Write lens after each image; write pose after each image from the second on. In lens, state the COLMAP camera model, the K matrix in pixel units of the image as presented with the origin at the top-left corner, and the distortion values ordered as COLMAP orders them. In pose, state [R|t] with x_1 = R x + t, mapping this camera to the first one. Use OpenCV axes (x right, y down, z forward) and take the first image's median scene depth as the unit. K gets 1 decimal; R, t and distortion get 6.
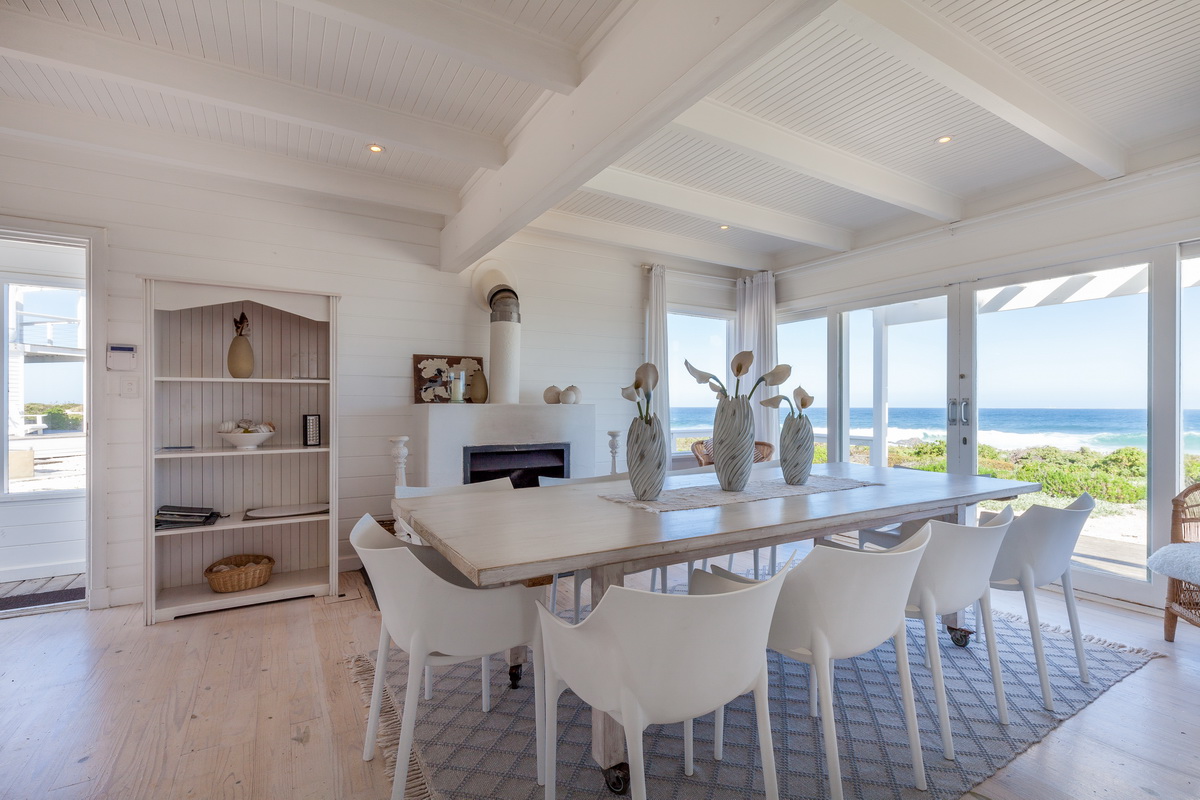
lens RADIAL K [[553.2, 0, 607.1], [0, 553.2, 406.3], [0, 0, 1]] dist [0.019699, 0.000351]
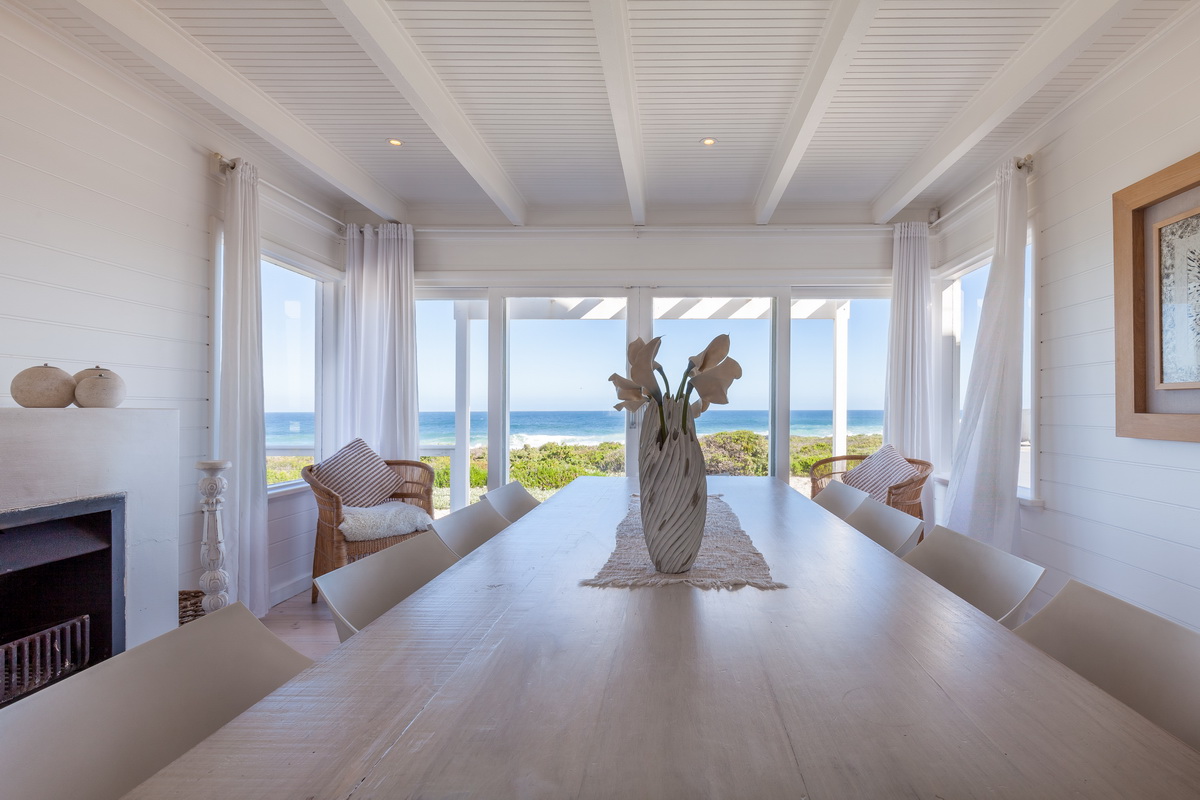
lens RADIAL K [[591.1, 0, 672.1], [0, 591.1, 412.8], [0, 0, 1]] dist [-0.002483, 0.001764]
pose [[0.523291, -0.006190, 0.852132, -0.190679], [0.003280, 0.999981, 0.005250, 0.000082], [-0.852148, 0.000048, 0.523301, 0.302873]]
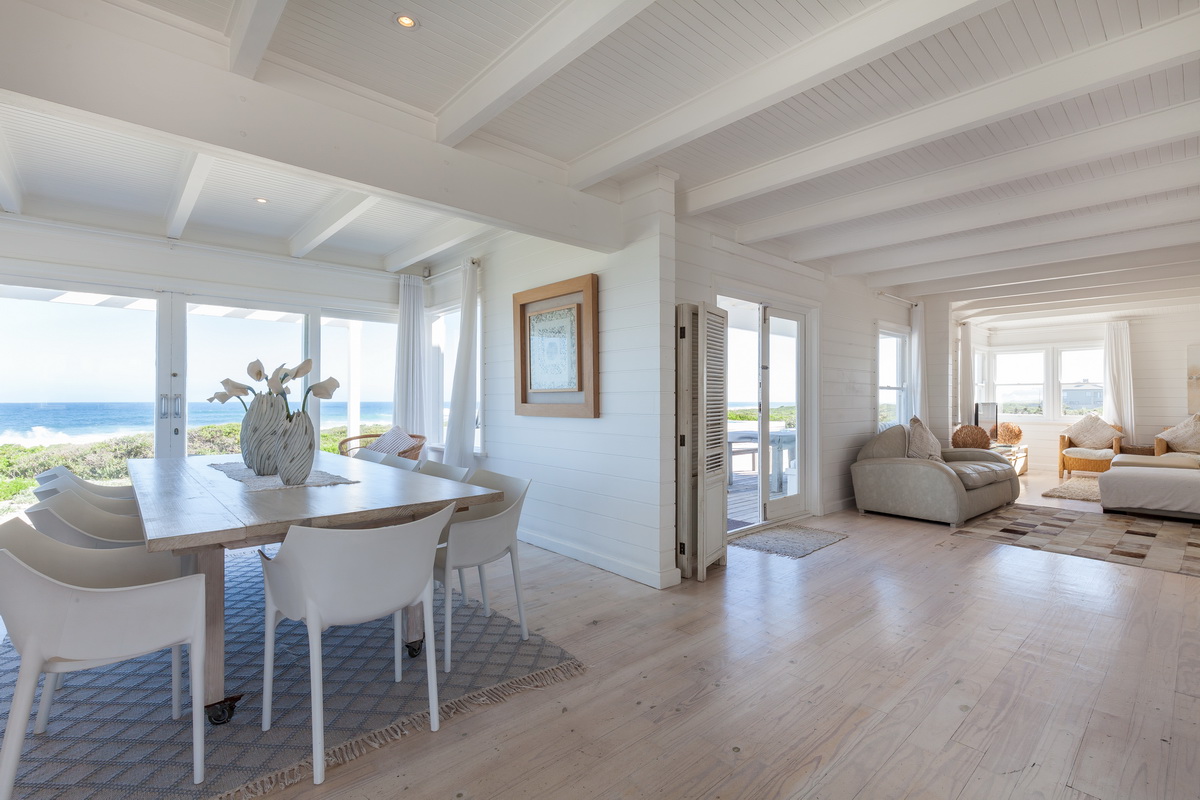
lens RADIAL K [[553.2, 0, 610.7], [0, 553.2, 405.9], [0, 0, 1]] dist [0.019699, 0.000351]
pose [[-0.182307, -0.008427, 0.983206, -0.500231], [0.000792, 0.999962, 0.008718, -0.000120], [-0.983241, 0.002368, -0.182294, 0.257652]]
